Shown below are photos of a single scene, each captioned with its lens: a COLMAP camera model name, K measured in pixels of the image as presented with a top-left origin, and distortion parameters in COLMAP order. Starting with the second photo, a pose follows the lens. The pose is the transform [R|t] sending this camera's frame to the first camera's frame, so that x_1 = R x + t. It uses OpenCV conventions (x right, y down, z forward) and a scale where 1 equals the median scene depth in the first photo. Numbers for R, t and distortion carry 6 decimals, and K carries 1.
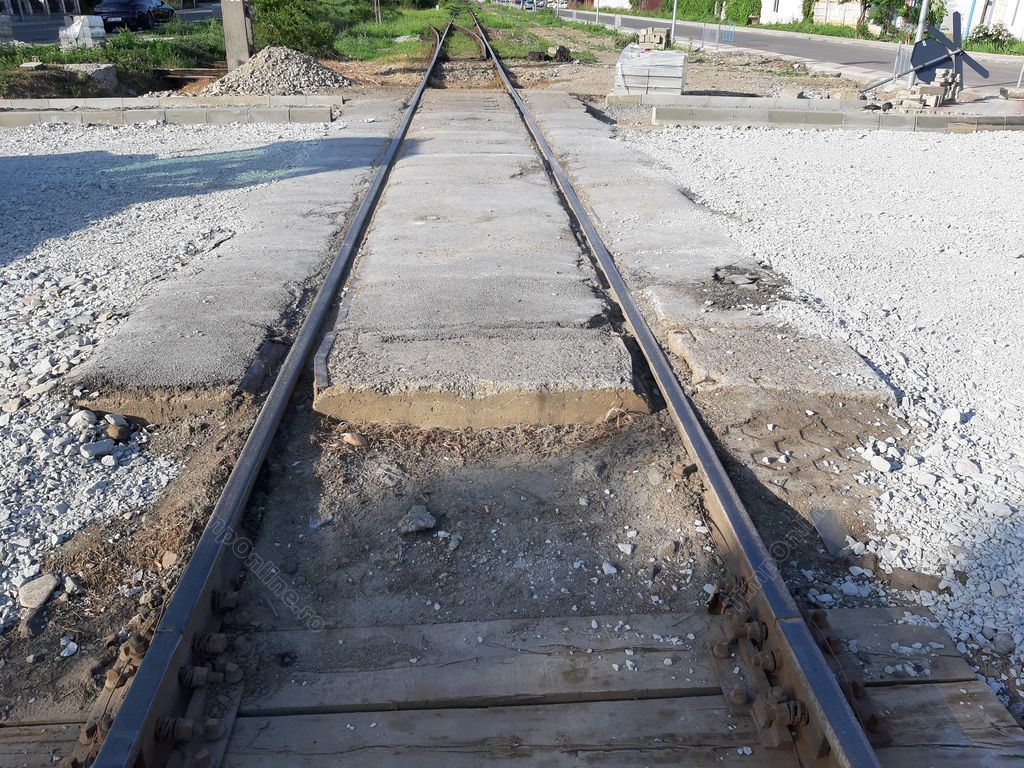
lens RADIAL K [[805.3, 0, 512.2], [0, 805.3, 381.3], [0, 0, 1]] dist [0.053017, -0.090212]
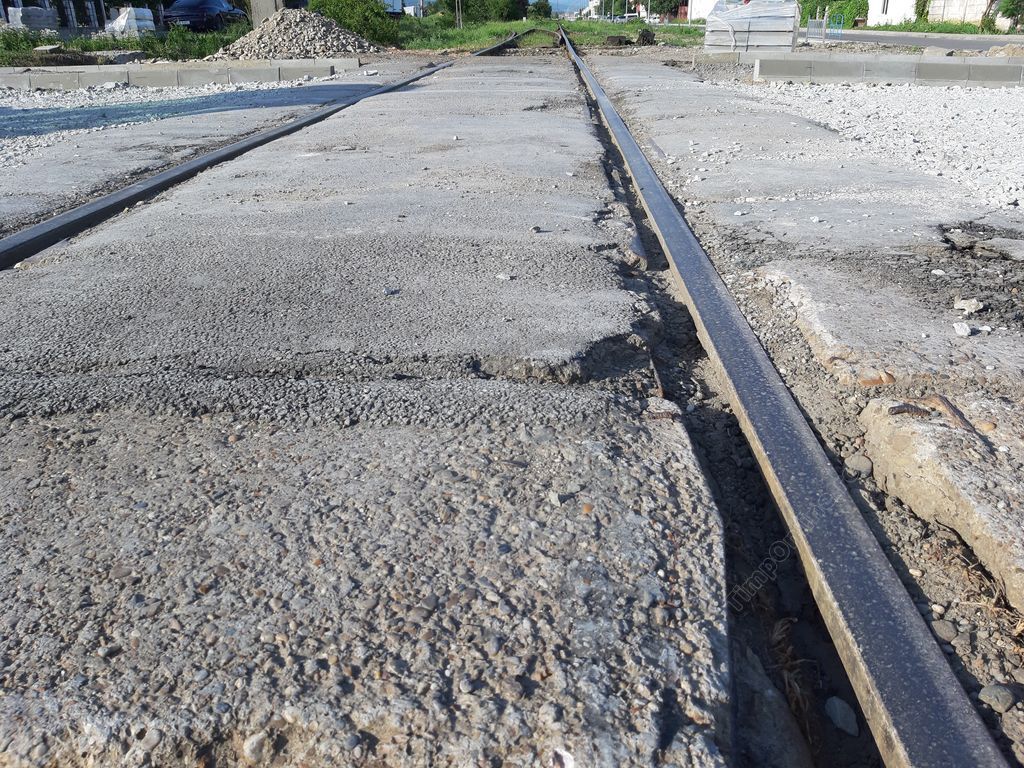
lens RADIAL K [[805.3, 0, 516.1], [0, 805.3, 379.6], [0, 0, 1]] dist [0.053017, -0.090212]
pose [[0.994795, 0.022921, -0.099281, 0.089061], [-0.025413, 0.999391, -0.023912, -0.051378], [0.098672, 0.026310, 0.994772, 0.611987]]
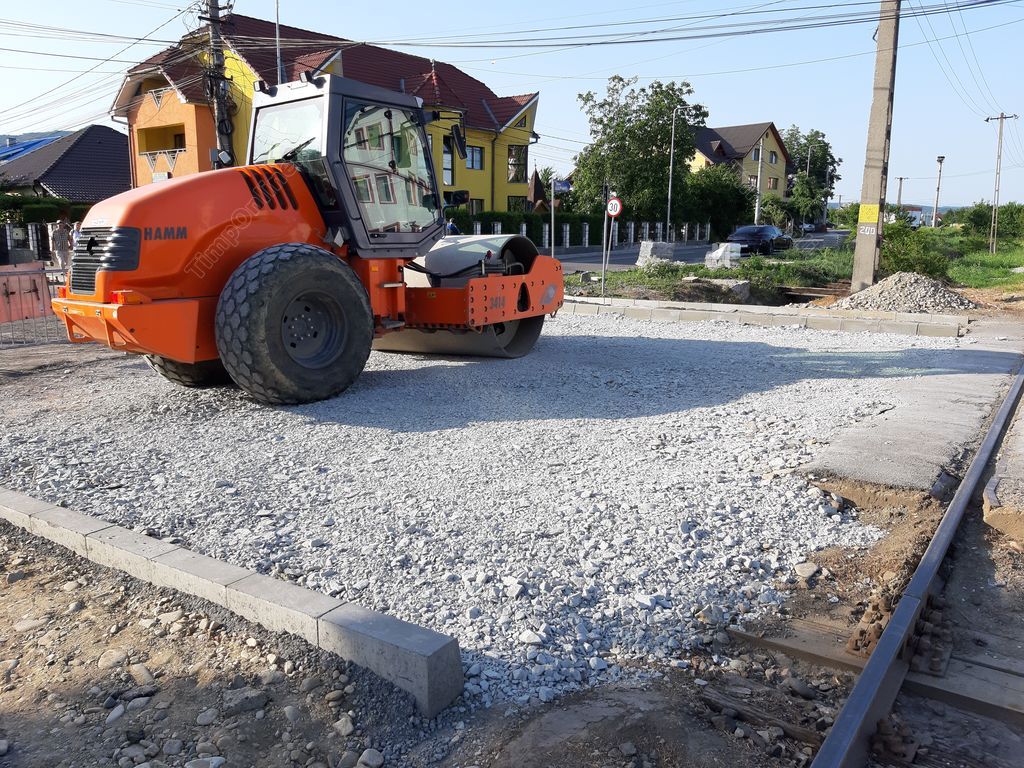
lens RADIAL K [[805.3, 0, 514.0], [0, 805.3, 381.3], [0, 0, 1]] dist [0.053017, -0.090212]
pose [[0.785952, 0.117858, -0.606950, -0.050012], [-0.266989, 0.950116, -0.161234, 0.179723], [0.557671, 0.288772, 0.778212, -0.423210]]
